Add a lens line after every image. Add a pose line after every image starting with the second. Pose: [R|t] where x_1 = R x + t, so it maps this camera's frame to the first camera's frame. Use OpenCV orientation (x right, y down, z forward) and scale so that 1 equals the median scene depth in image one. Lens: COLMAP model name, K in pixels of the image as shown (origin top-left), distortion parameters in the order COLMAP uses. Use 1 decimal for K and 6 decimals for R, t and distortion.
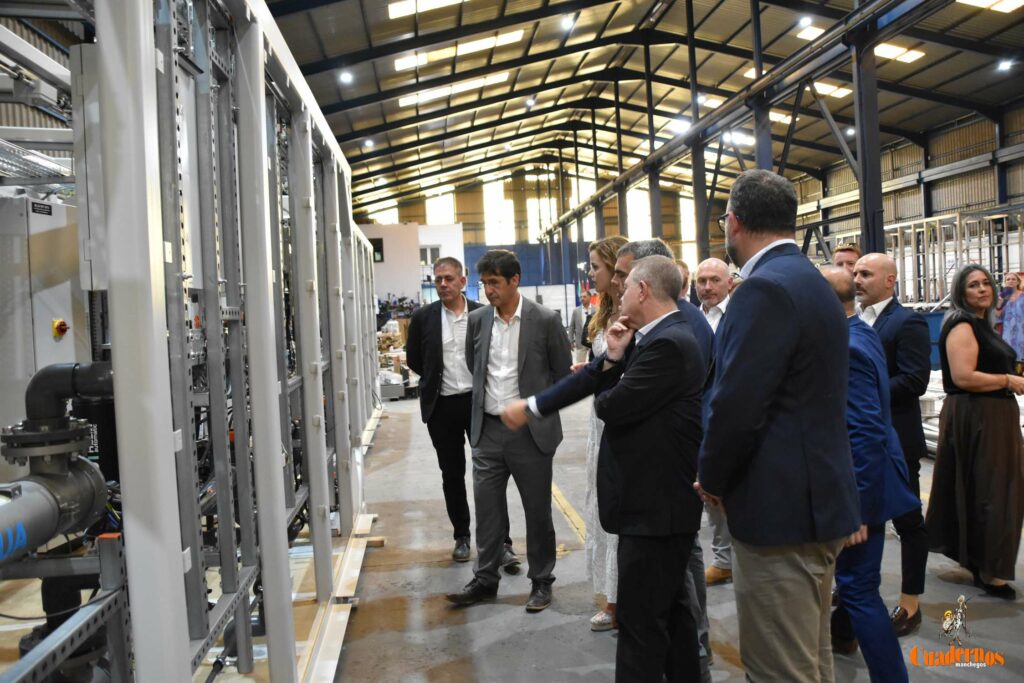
lens RADIAL K [[885.7, 0, 512.7], [0, 885.7, 340.0], [0, 0, 1]] dist [-0.083868, -0.000517]
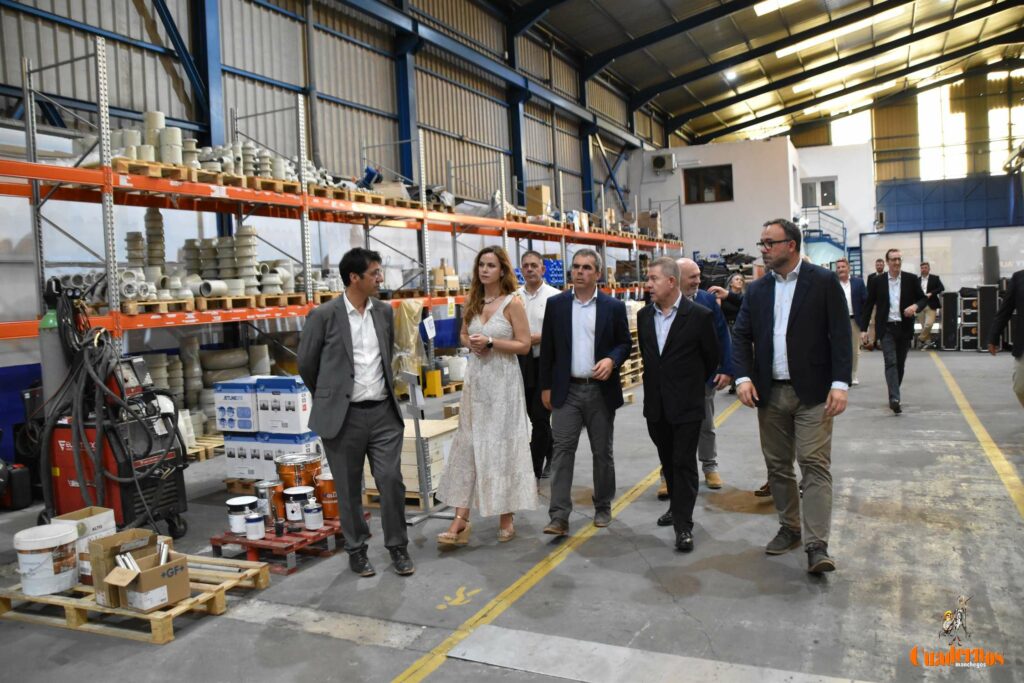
lens RADIAL K [[822.0, 0, 512.0], [0, 822.0, 341.5], [0, 0, 1]] dist [-0.152585, 0.142644]
pose [[0.860836, 0.040678, -0.507253, 0.016047], [-0.014099, 0.998324, 0.056132, -0.012161], [0.508687, -0.041169, 0.859967, 0.303416]]
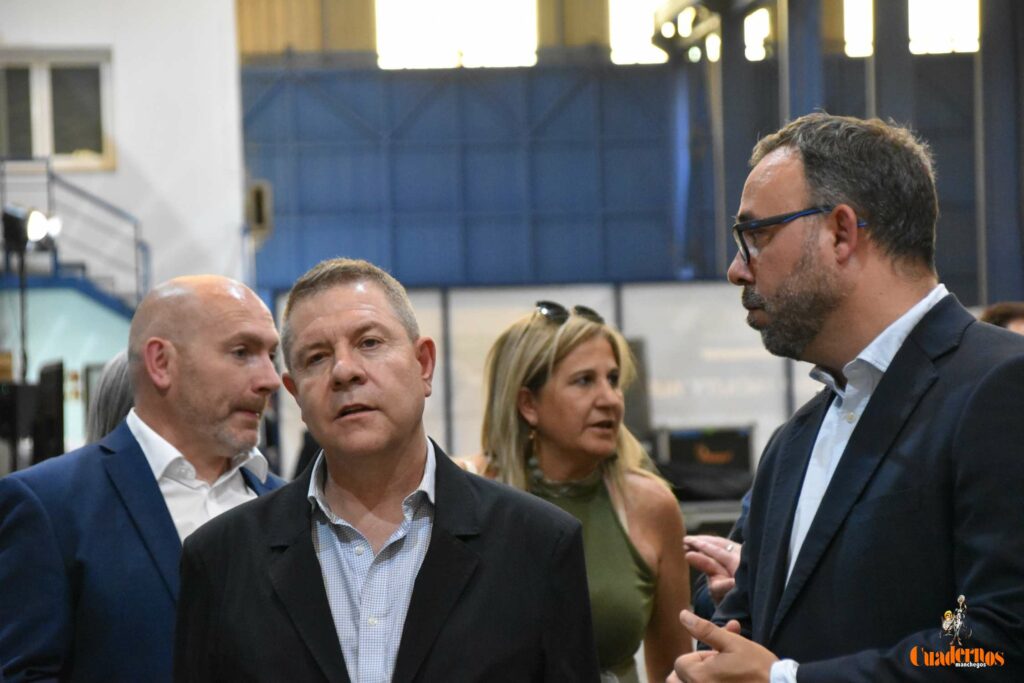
lens RADIAL K [[4258.4, 0, 512.0], [0, 4258.4, 341.8], [0, 0, 1]] dist [0.087611, 53.107197]
pose [[0.999667, 0.021582, -0.014118, 0.011940], [-0.022266, 0.998492, -0.050173, -0.005591], [0.013014, 0.050471, 0.998641, 0.115204]]
